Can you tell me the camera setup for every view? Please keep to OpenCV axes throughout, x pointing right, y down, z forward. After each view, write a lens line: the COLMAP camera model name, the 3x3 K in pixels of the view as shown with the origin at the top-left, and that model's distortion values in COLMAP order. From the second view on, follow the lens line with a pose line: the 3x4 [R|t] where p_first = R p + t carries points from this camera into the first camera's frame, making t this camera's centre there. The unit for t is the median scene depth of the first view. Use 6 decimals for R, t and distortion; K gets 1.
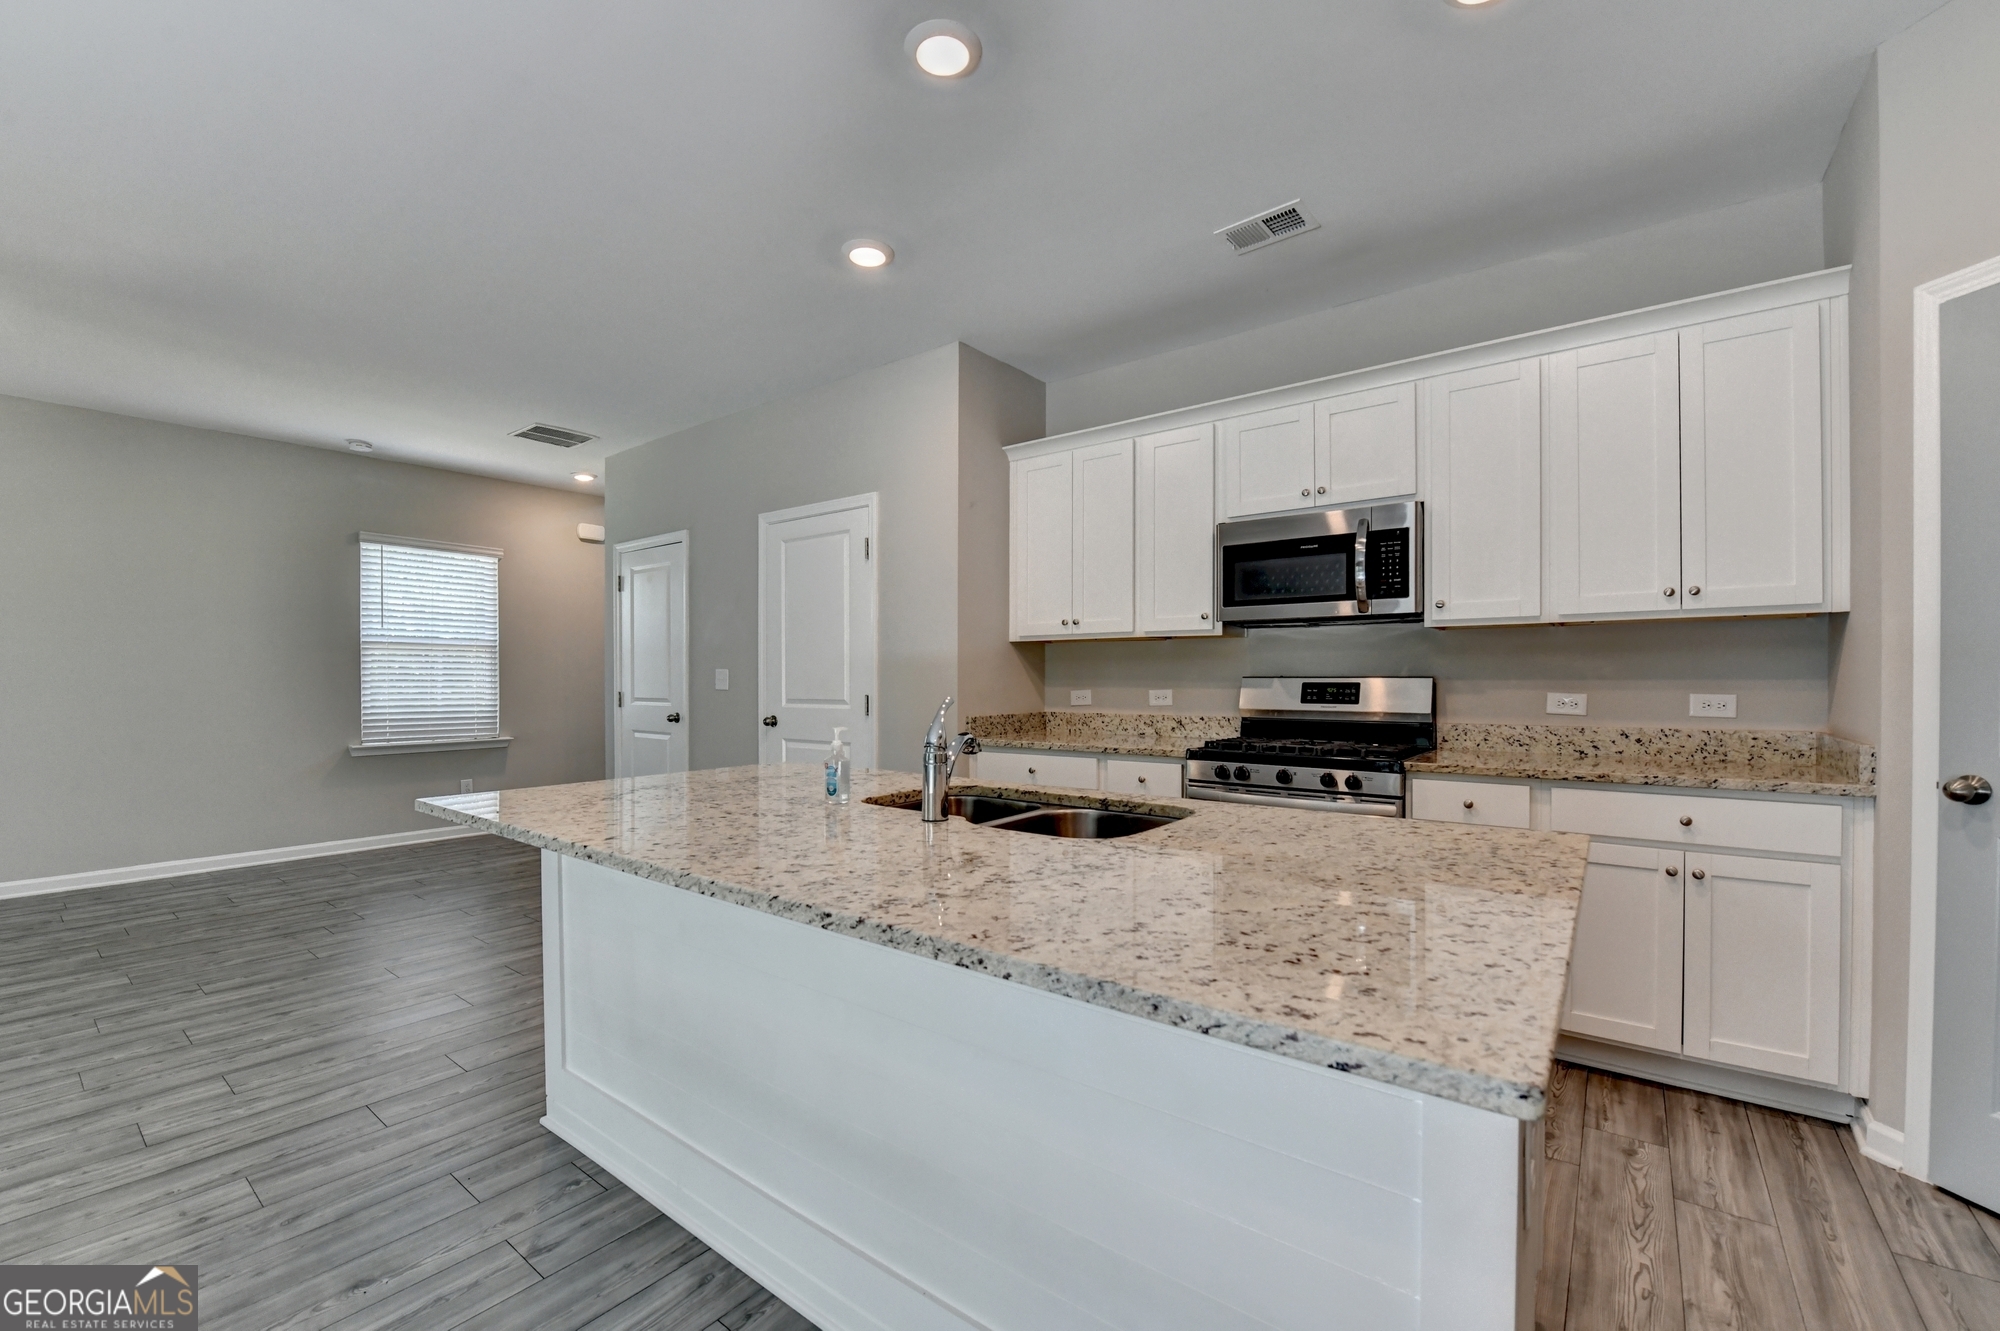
lens RADIAL K [[826.7, 0, 986.5], [0, 826.7, 682.2], [0, 0, 1]] dist [-0.018528, -0.000389]
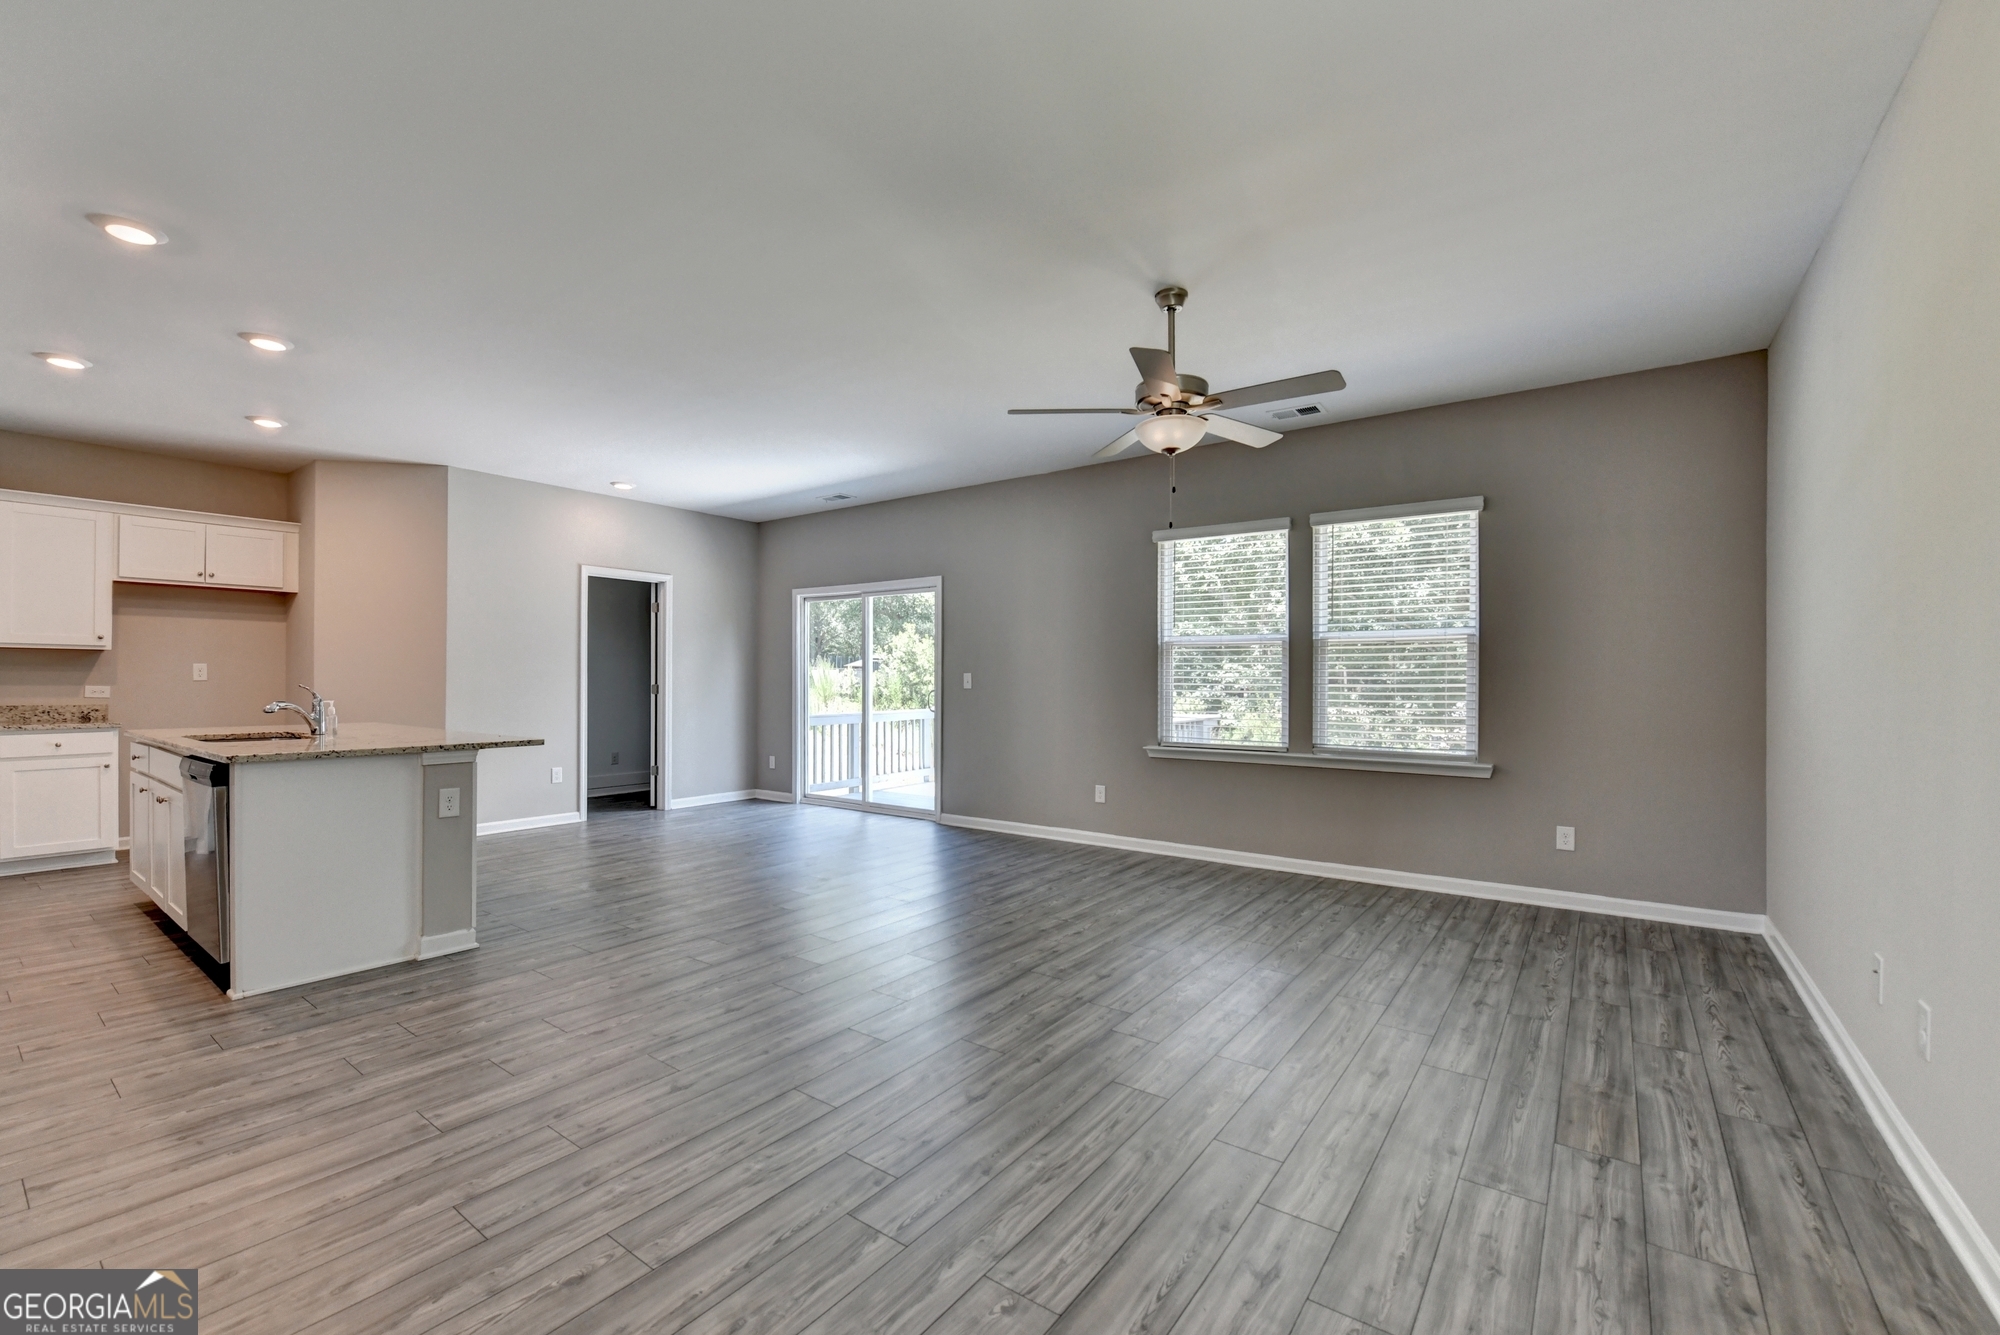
lens RADIAL K [[826.7, 0, 986.5], [0, 826.7, 684.2], [0, 0, 1]] dist [-0.018528, -0.000389]
pose [[-0.999718, -0.001467, -0.023722, -1.069208], [-0.001739, 0.999933, 0.011473, -0.006746], [0.023703, 0.011511, -0.999653, 1.868633]]
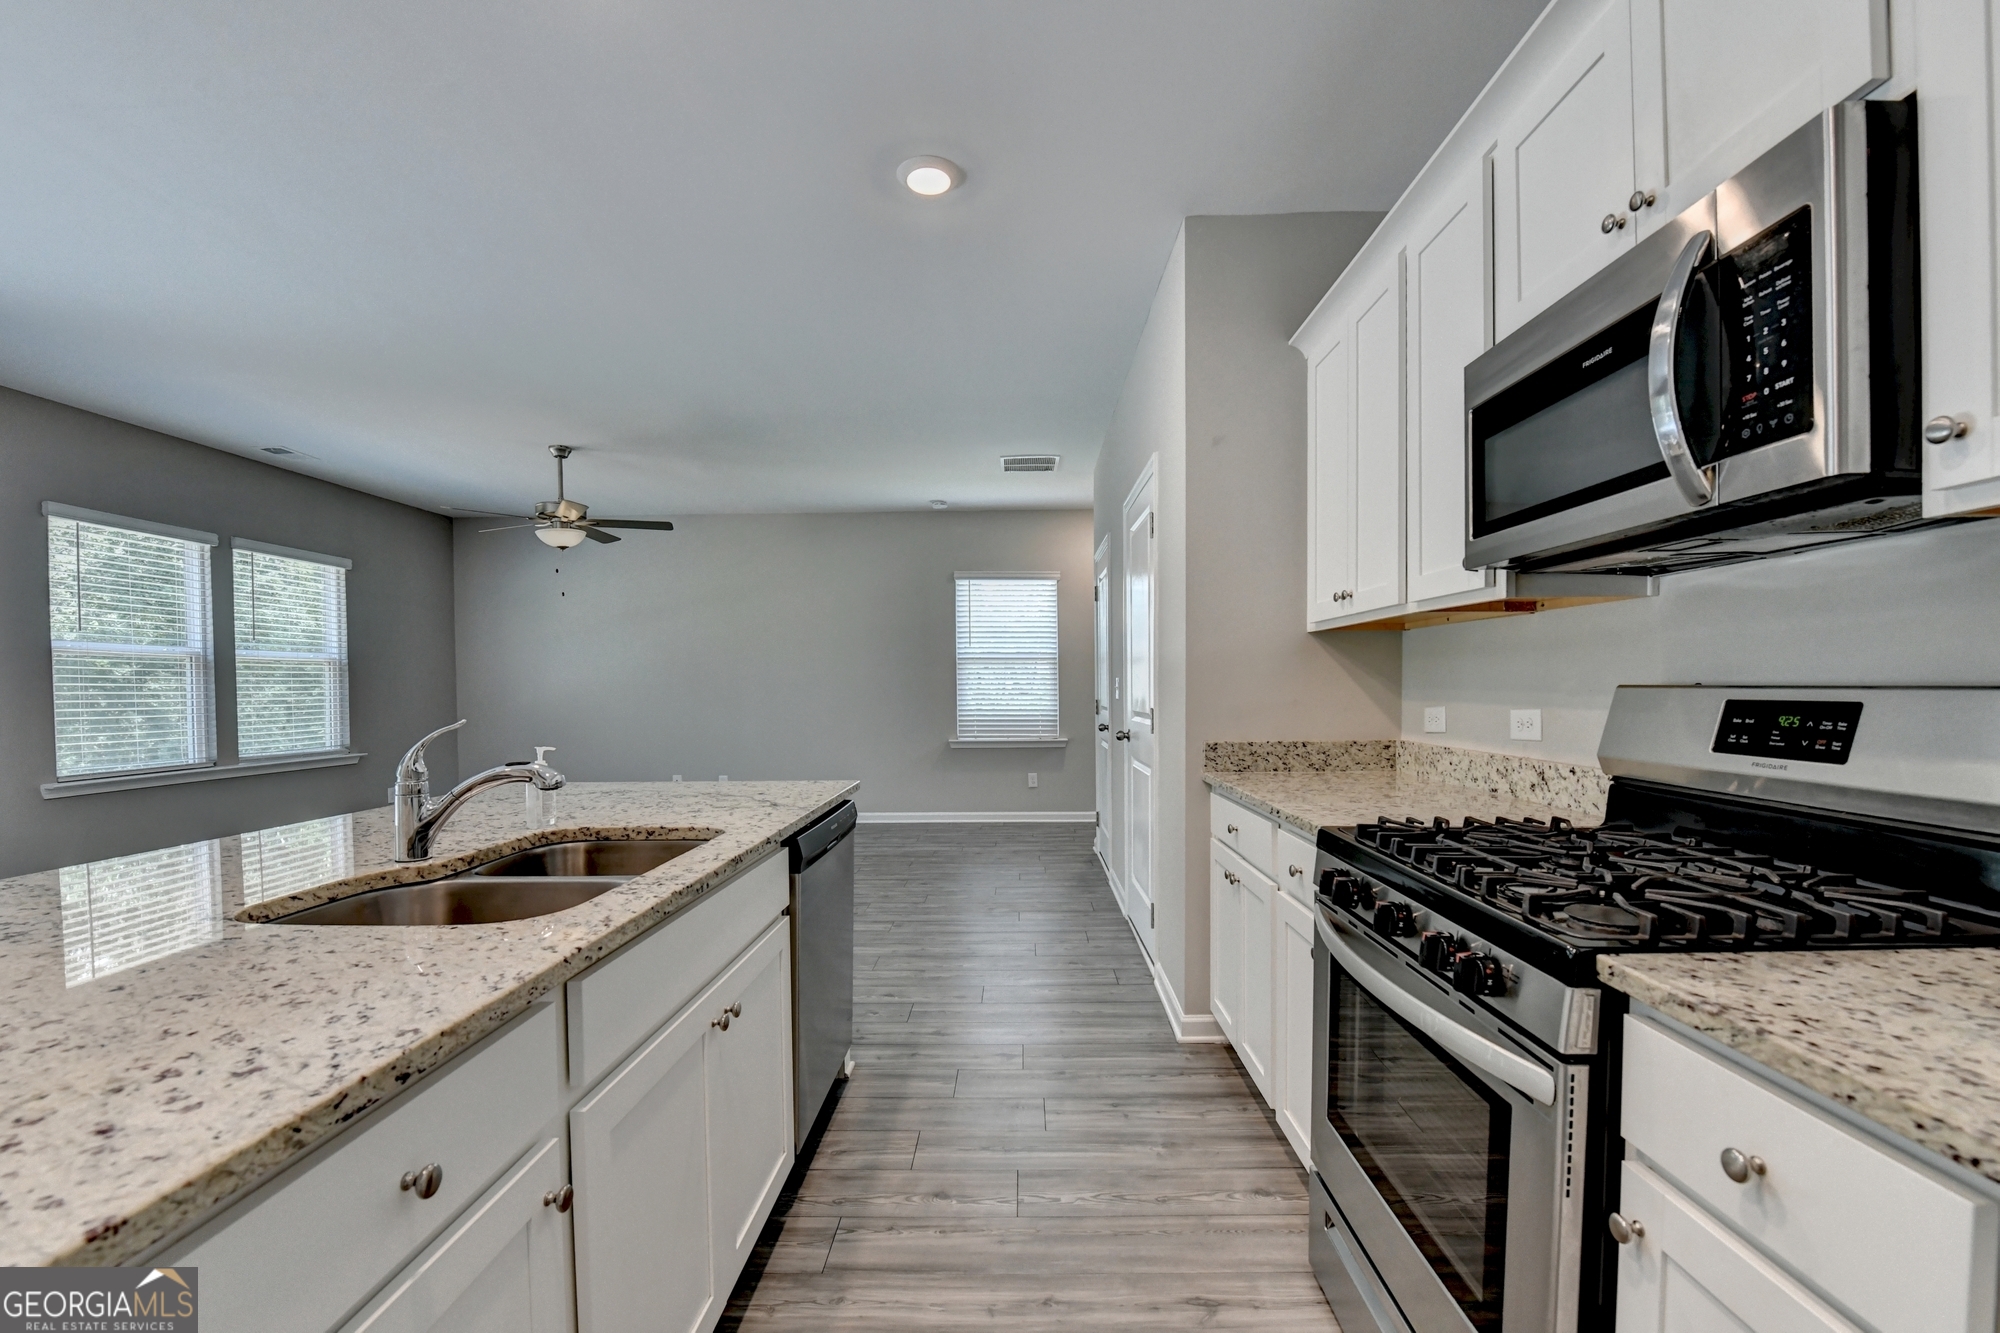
lens RADIAL K [[819.5, 0, 999.9], [0, 819.5, 701.4], [0, 0, 1]] dist [-0.019691, -0.000207]
pose [[0.596442, 0.012266, -0.802562, 0.536263], [0.002577, 0.999849, 0.017196, -0.006992], [0.802652, -0.012325, 0.596321, 0.537575]]
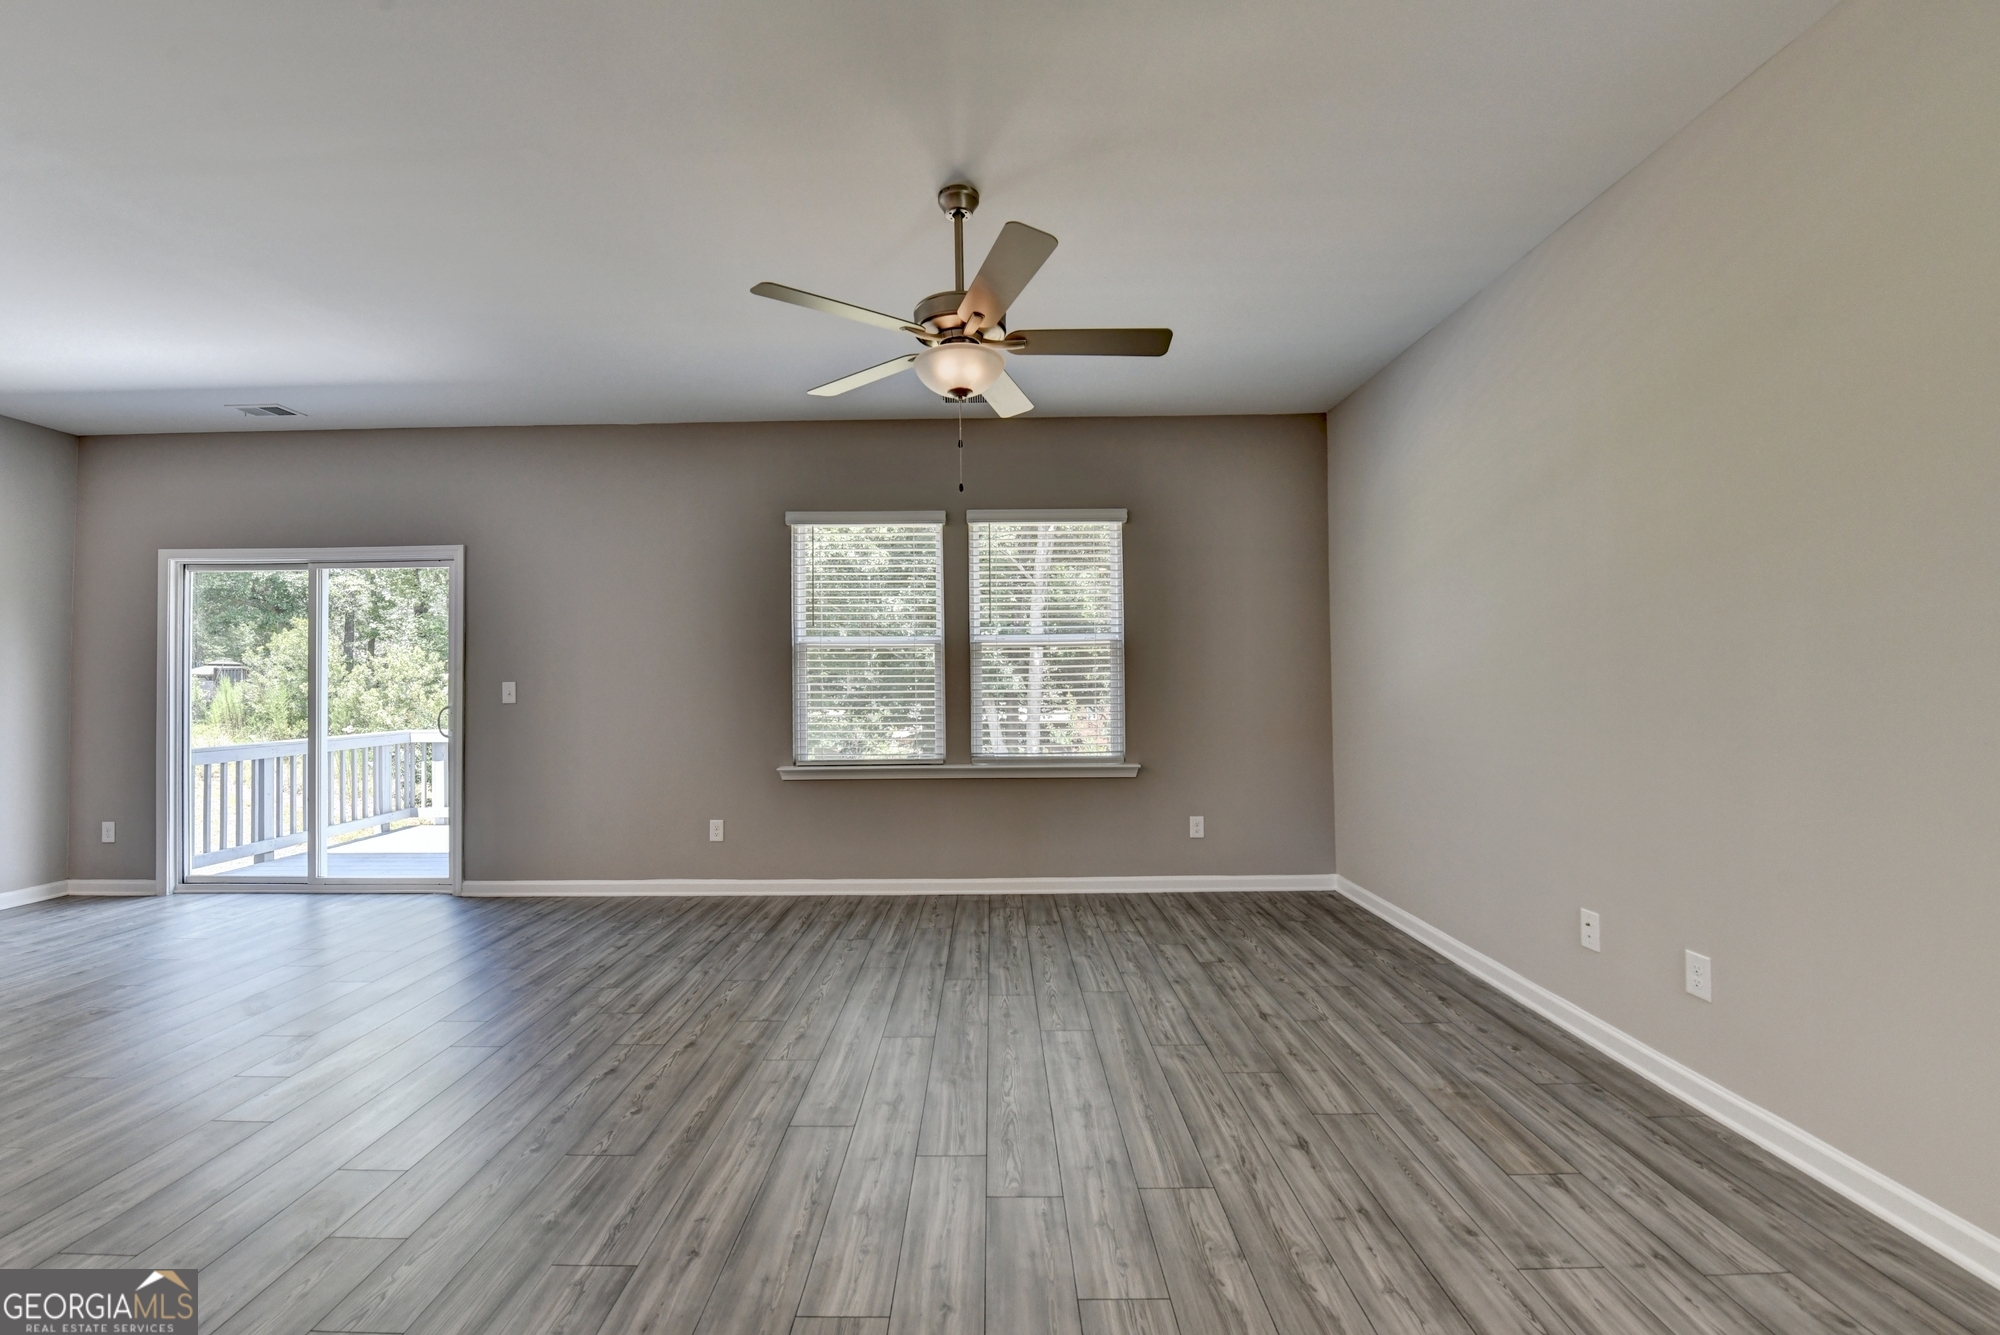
lens RADIAL K [[806.0, 0, 984.2], [0, 806.0, 667.6], [0, 0, 1]] dist [-0.016982, -0.000851]
pose [[-0.792590, -0.004381, -0.609739, -0.860173], [0.007131, 0.999839, -0.016454, -0.005832], [0.609713, -0.017389, -0.792431, 1.460969]]
